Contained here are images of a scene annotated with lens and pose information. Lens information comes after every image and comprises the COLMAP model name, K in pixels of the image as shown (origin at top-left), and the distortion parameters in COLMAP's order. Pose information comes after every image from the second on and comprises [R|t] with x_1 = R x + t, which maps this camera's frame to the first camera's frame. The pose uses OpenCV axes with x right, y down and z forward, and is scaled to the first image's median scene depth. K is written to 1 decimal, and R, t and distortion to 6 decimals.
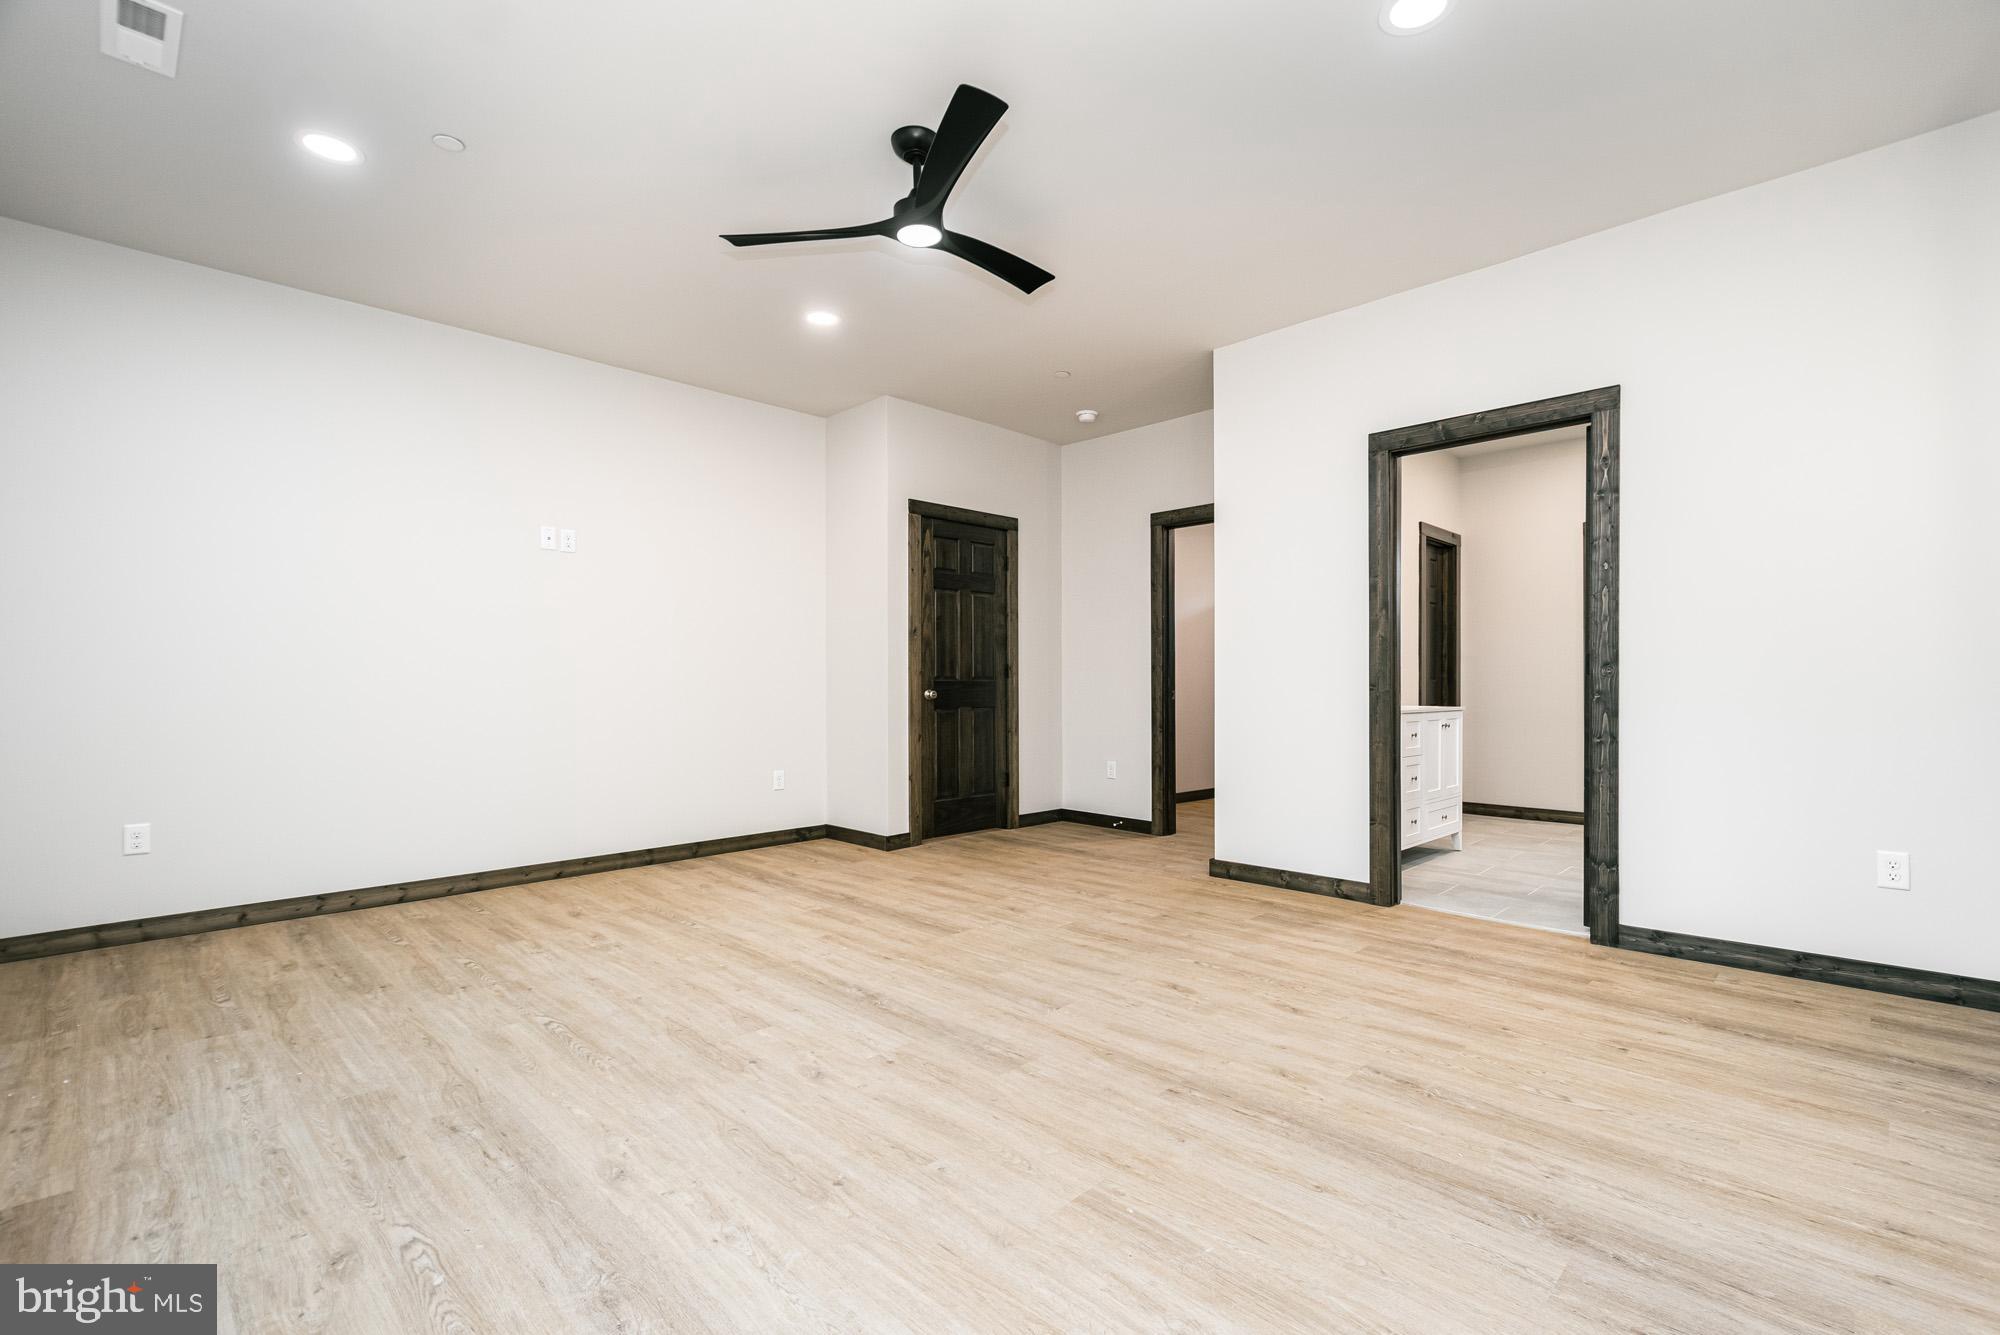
lens RADIAL K [[877.3, 0, 1008.0], [0, 877.3, 680.3], [0, 0, 1]] dist [0.008108, -0.001826]
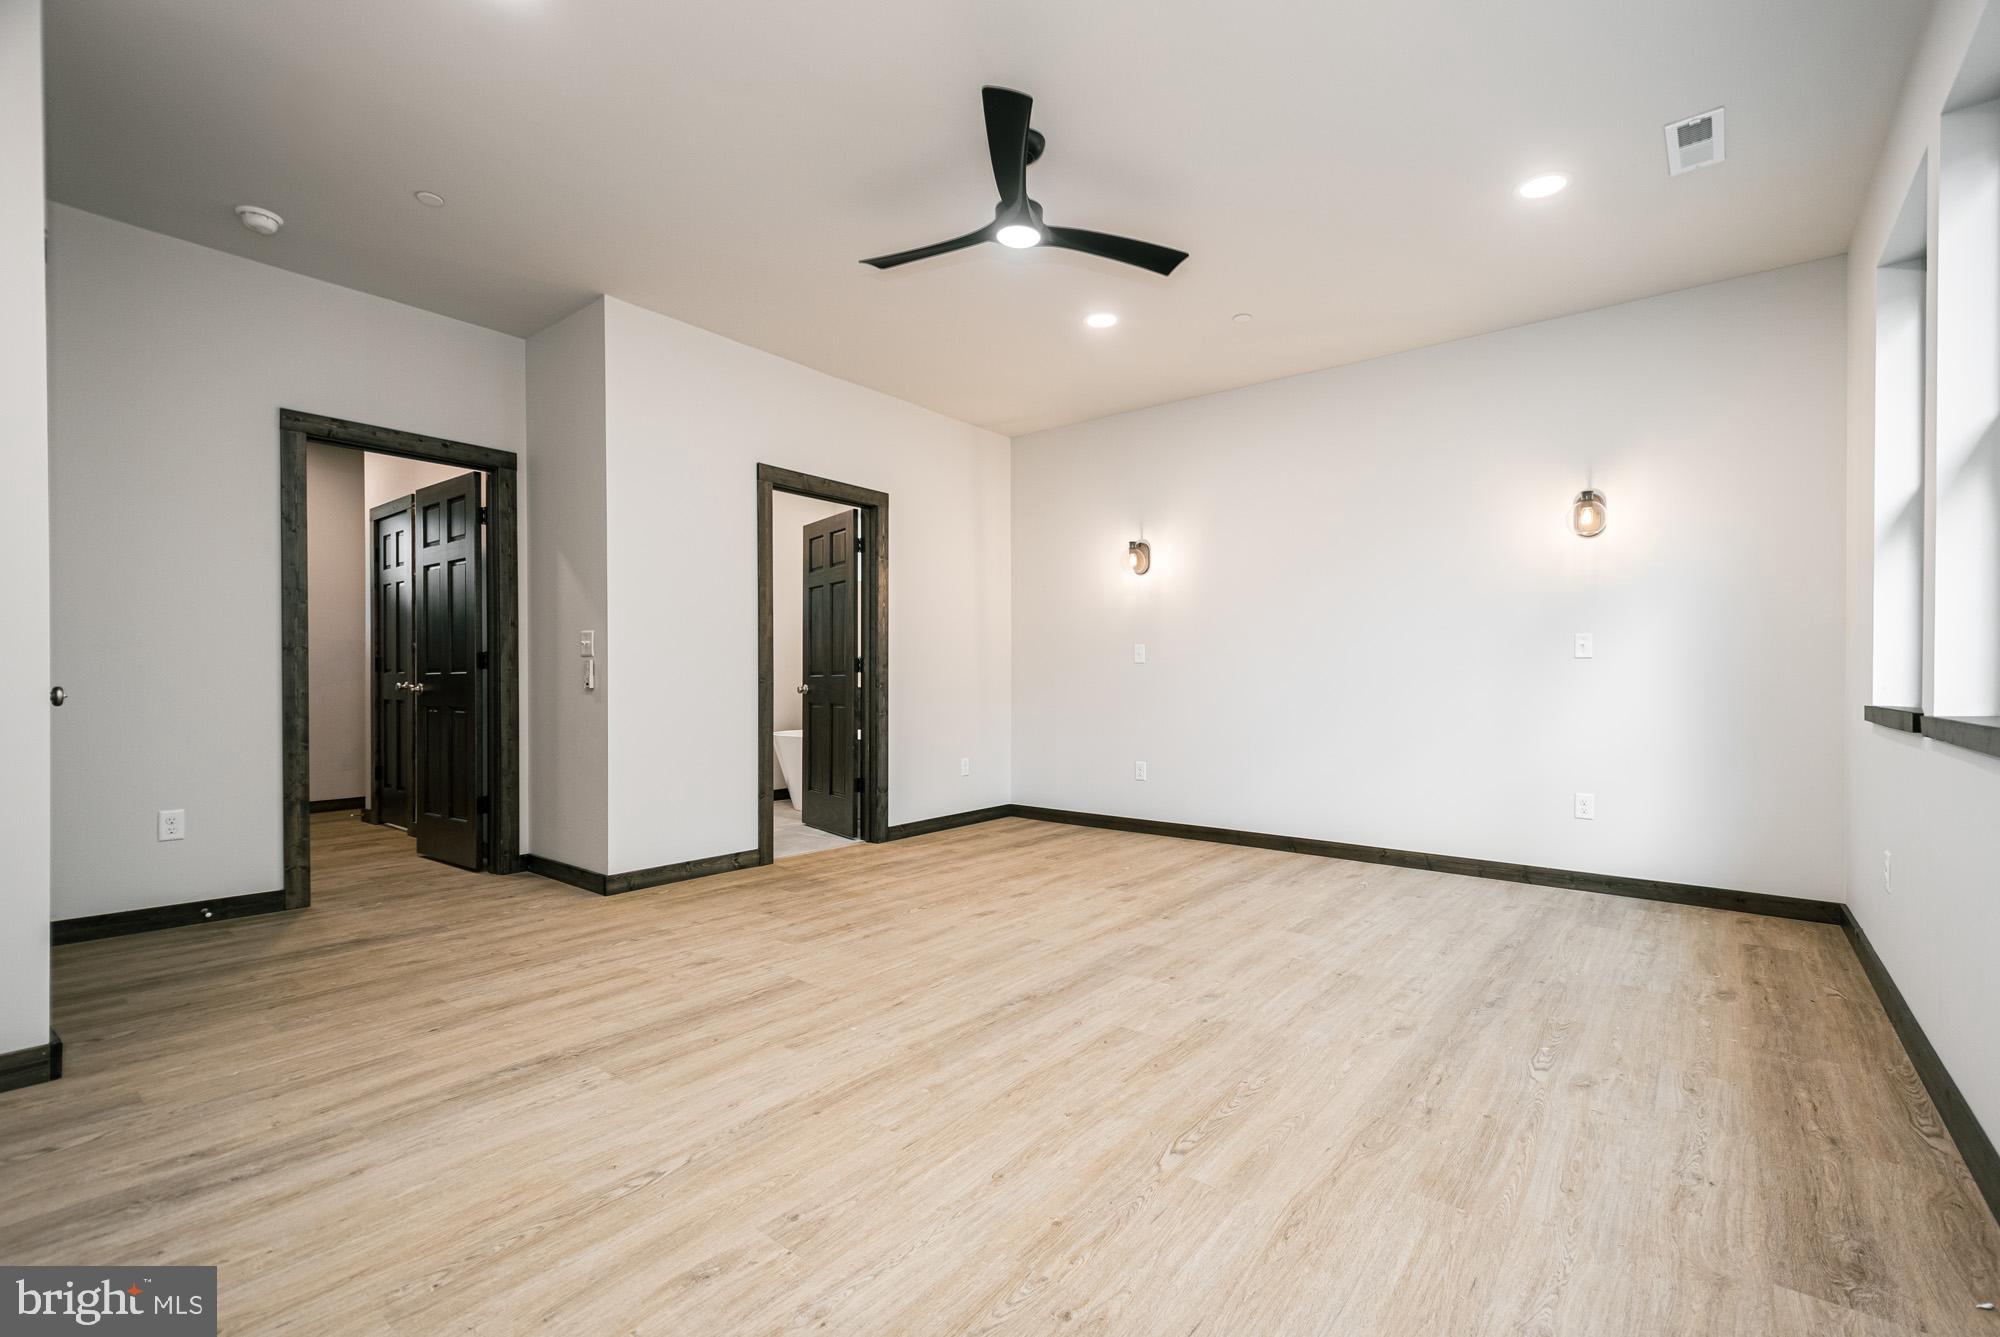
lens RADIAL K [[893.4, 0, 1011.3], [0, 893.4, 677.8], [0, 0, 1]] dist [0.013822, -0.002552]
pose [[-0.109064, 0.004644, 0.994024, -1.077156], [-0.007364, 0.999958, -0.005480, 0.010718], [-0.994007, -0.007917, -0.109025, 1.067582]]
